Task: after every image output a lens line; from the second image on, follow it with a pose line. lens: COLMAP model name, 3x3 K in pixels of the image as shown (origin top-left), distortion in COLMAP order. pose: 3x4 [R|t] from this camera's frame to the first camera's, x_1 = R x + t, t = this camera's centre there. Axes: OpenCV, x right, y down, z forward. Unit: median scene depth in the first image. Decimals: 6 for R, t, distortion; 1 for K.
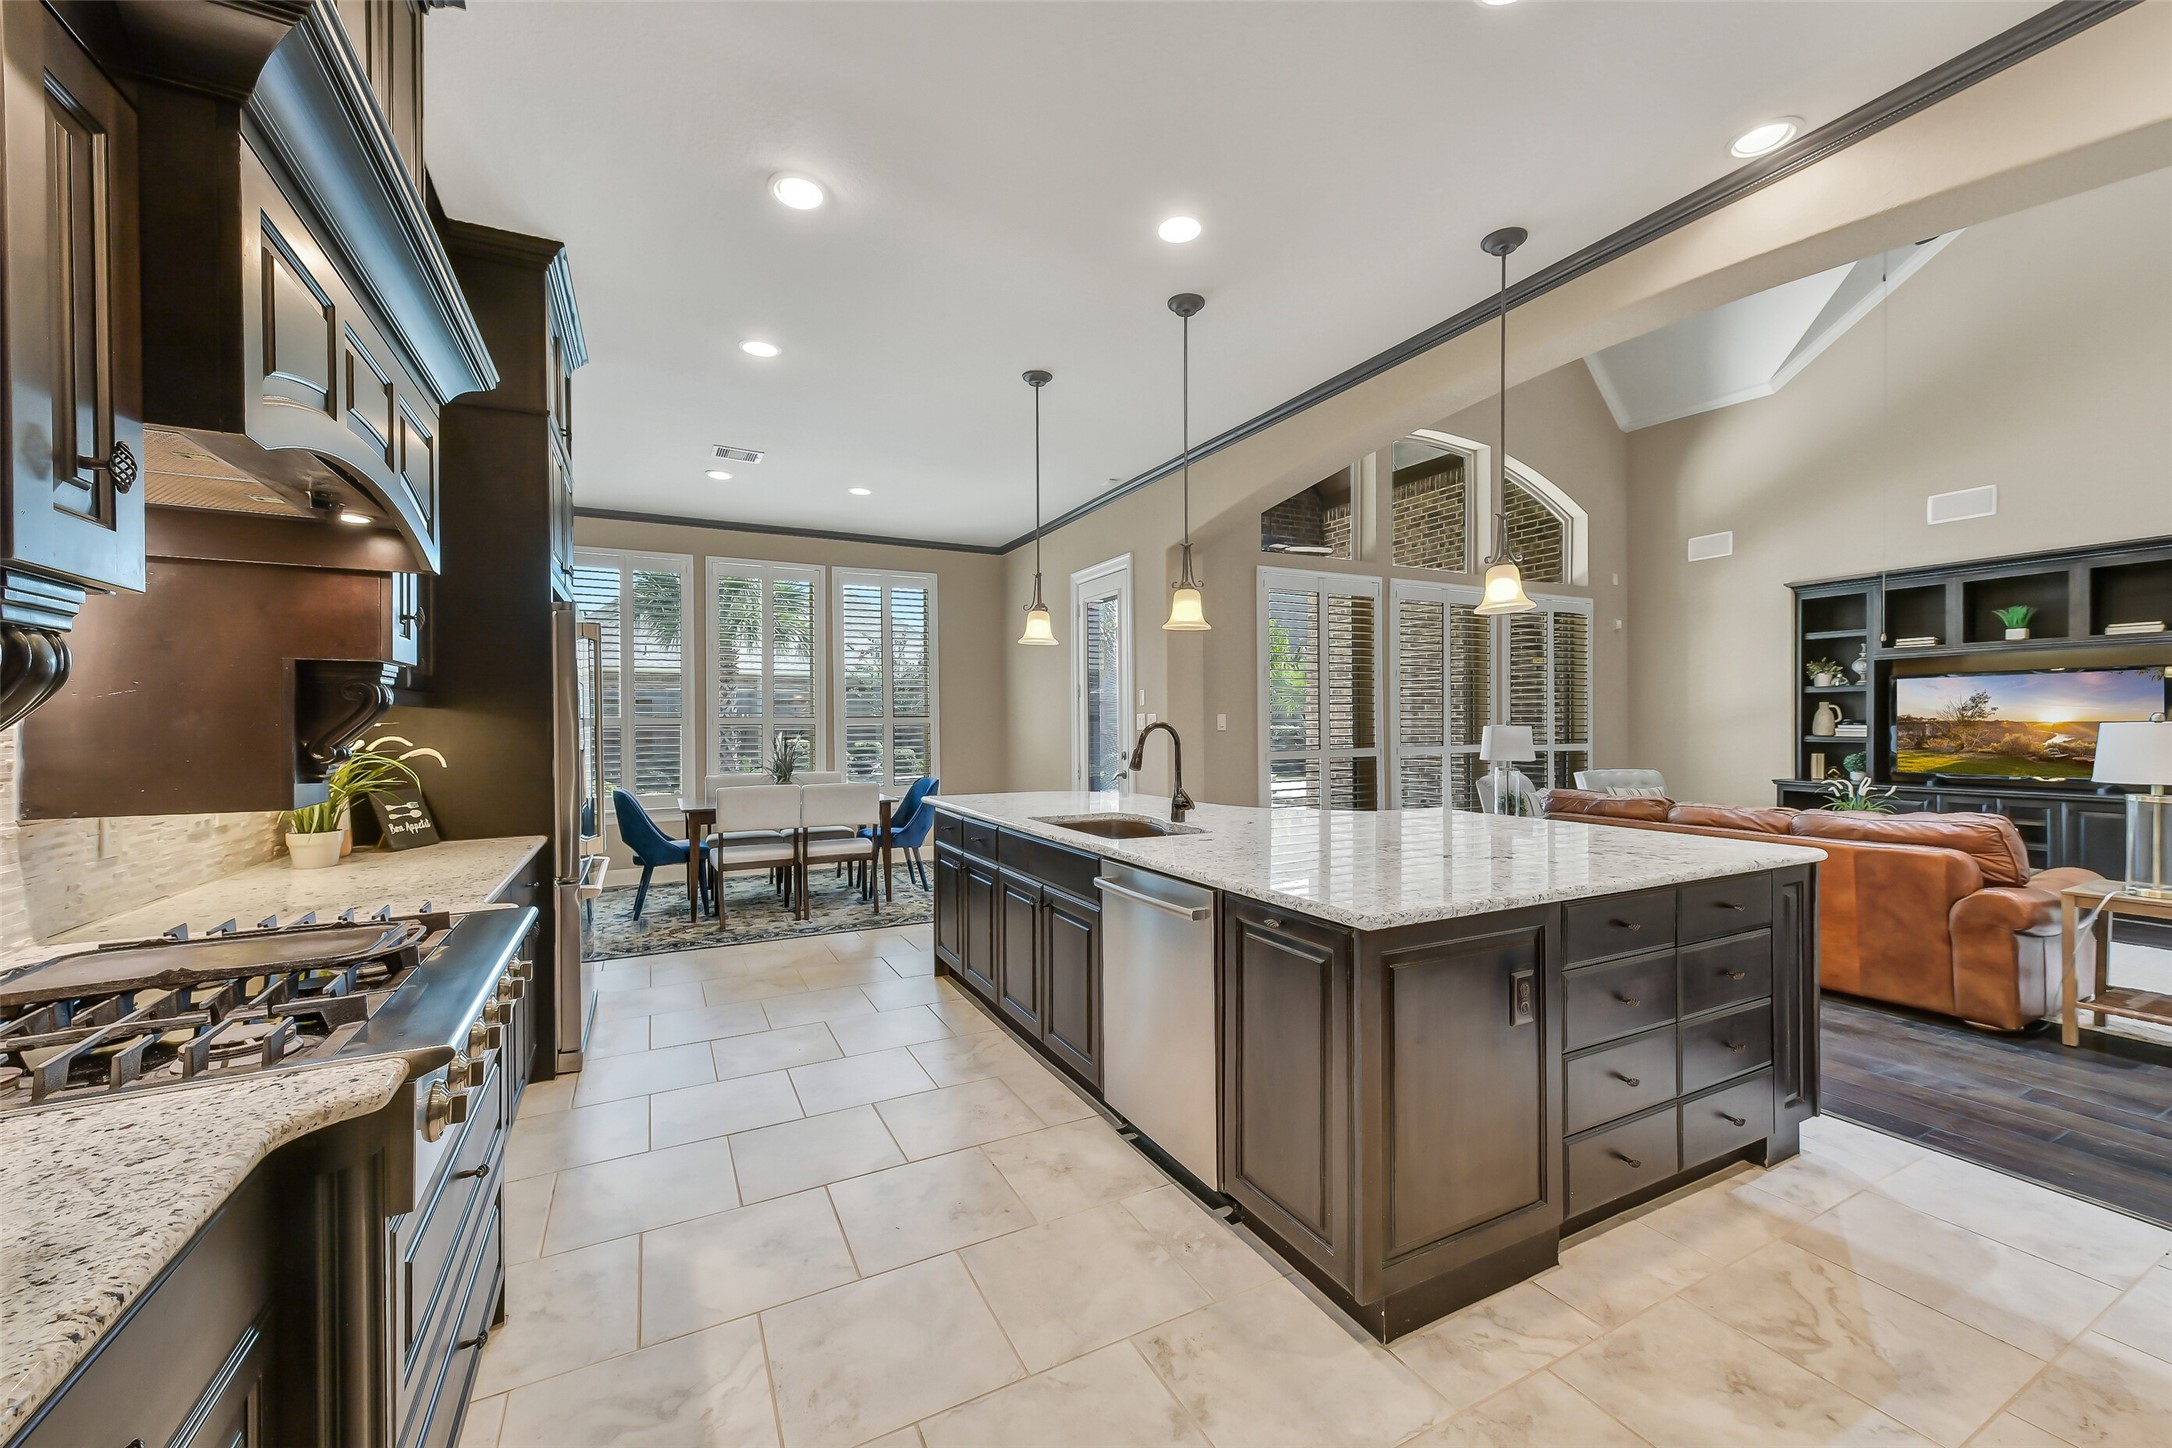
lens RADIAL K [[839.9, 0, 1083.0], [0, 839.9, 727.0], [0, 0, 1]] dist [0.006572, -0.000088]
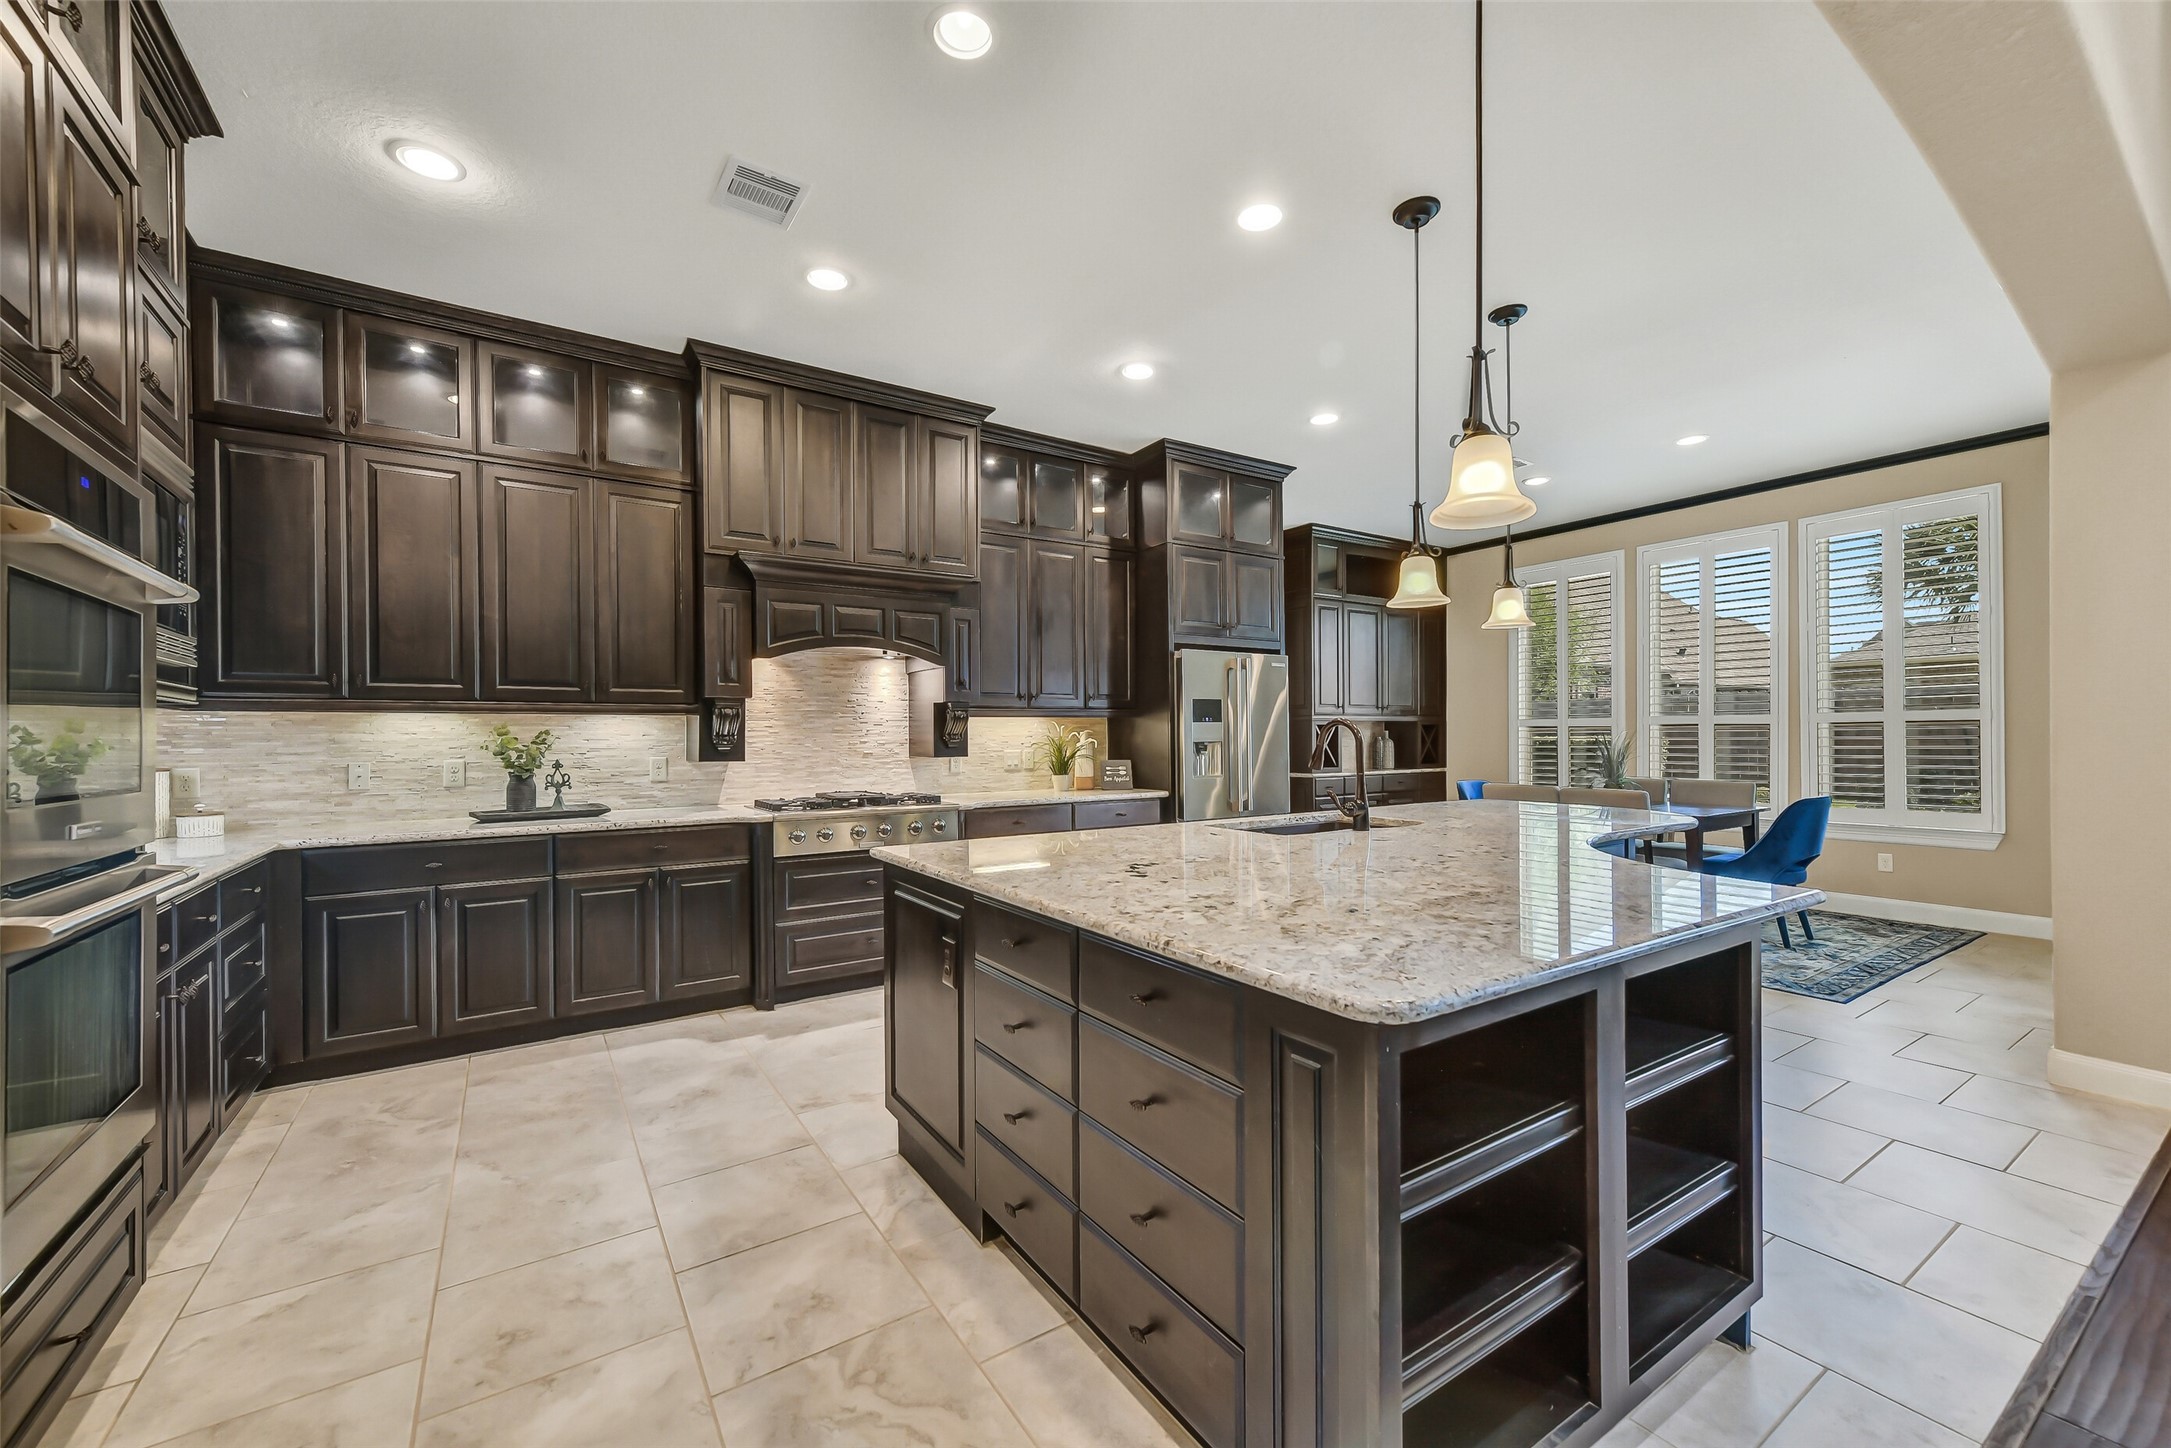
lens RADIAL K [[859.8, 0, 1095.9], [0, 859.8, 735.6], [0, 0, 1]] dist [0.010763, -0.000037]
pose [[0.117667, 0.004983, -0.993041, 0.526672], [0.002431, 0.999983, 0.005306, 0.003910], [0.993050, -0.003038, 0.117653, 0.330429]]
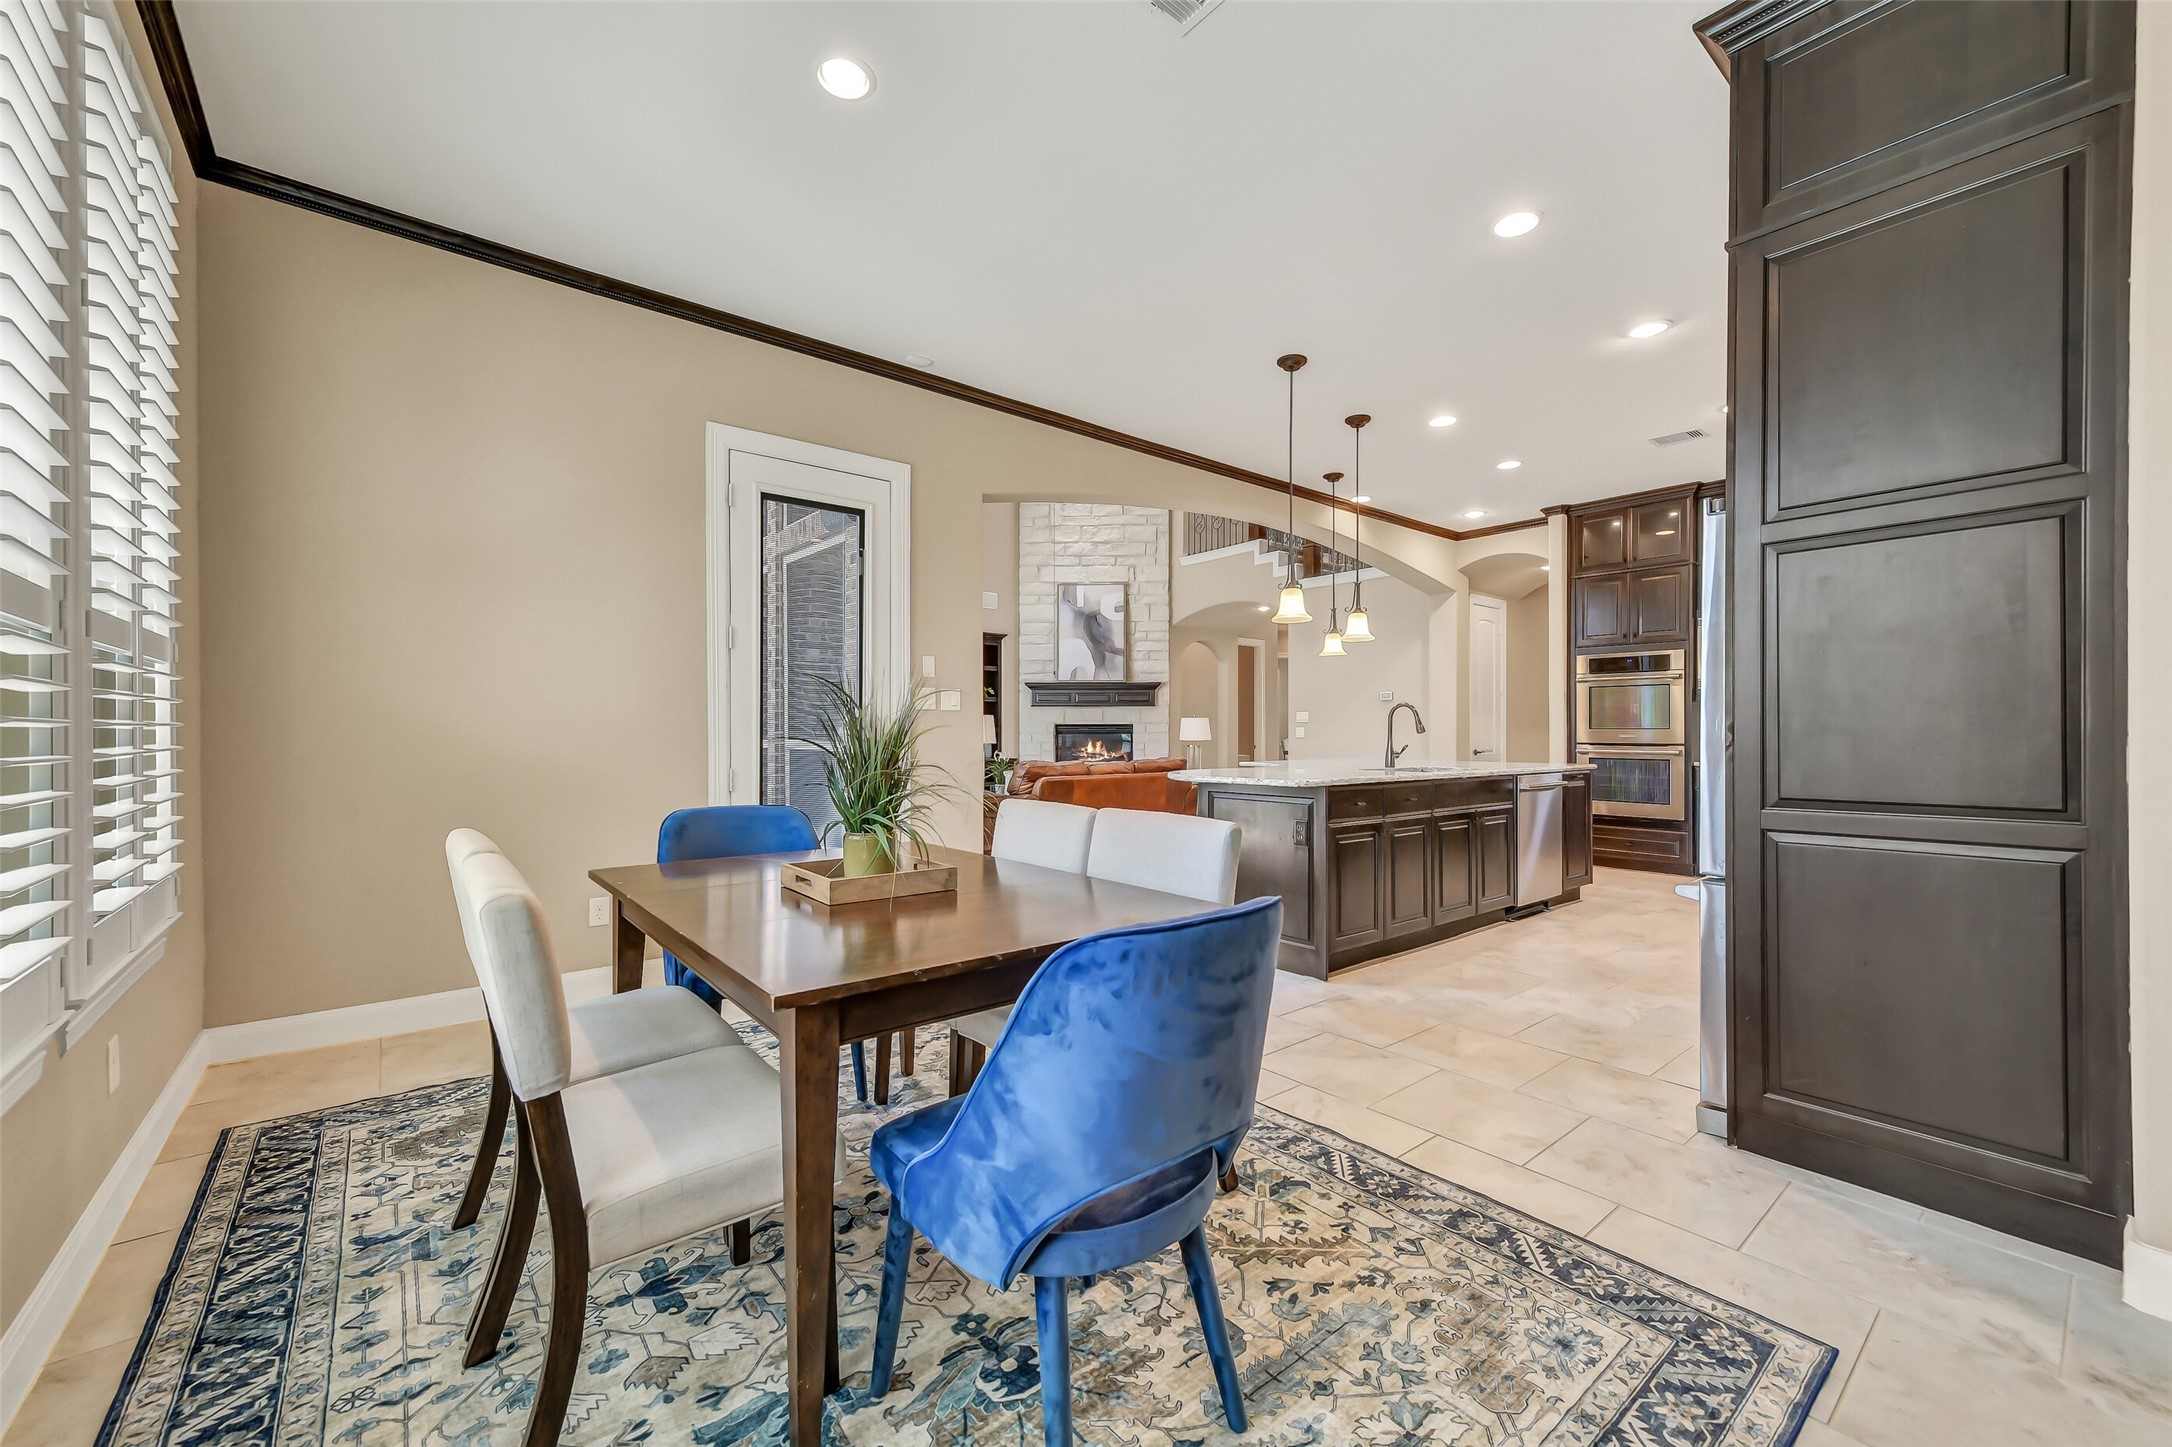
lens RADIAL K [[851.8, 0, 1087.1], [0, 851.8, 733.5], [0, 0, 1]] dist [0.005579, 0.000012]
pose [[-0.207156, 0.006319, 0.978288, -0.700831], [0.005359, 0.999971, -0.005324, 0.029641], [-0.978293, 0.004140, -0.207184, 1.003229]]
